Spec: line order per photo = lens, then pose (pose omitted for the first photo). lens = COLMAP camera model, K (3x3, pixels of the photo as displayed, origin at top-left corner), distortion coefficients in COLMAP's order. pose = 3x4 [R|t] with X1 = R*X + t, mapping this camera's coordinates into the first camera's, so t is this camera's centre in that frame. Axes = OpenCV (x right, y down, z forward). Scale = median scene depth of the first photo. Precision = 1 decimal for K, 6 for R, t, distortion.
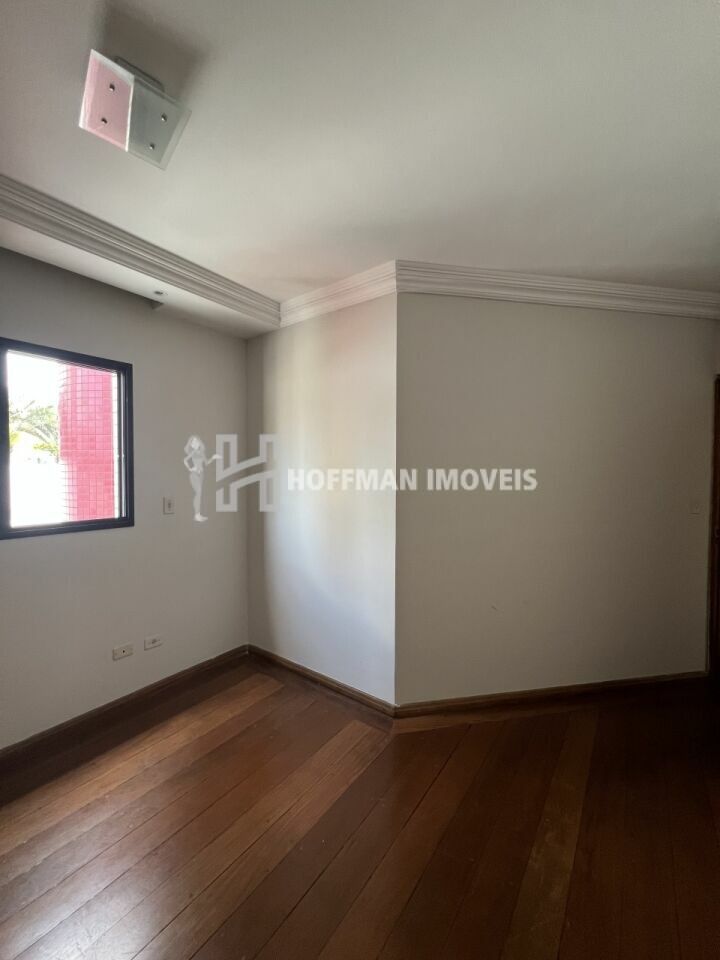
lens RADIAL K [[383.3, 0, 358.1], [0, 383.3, 480.8], [0, 0, 1]] dist [-0.001350, 0.000425]
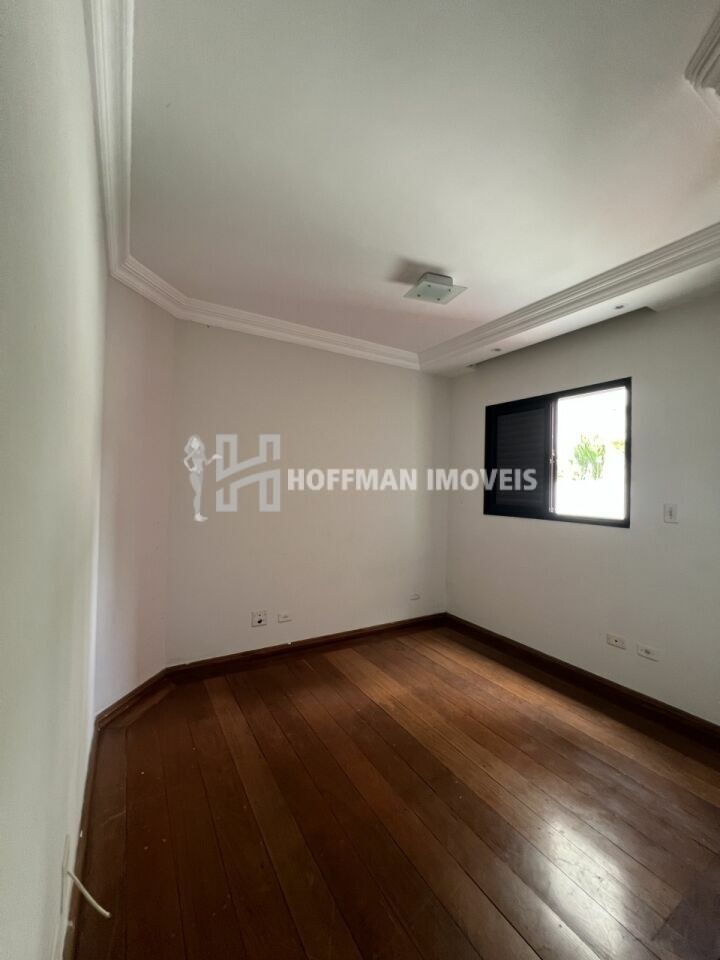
lens RADIAL K [[383.3, 0, 358.1], [0, 383.3, 480.8], [0, 0, 1]] dist [-0.001350, 0.000425]
pose [[-0.380284, -0.021727, -0.924614, 0.627293], [-0.045386, 0.998958, -0.004808, 0.024351], [0.923755, 0.040136, -0.380874, 0.652604]]
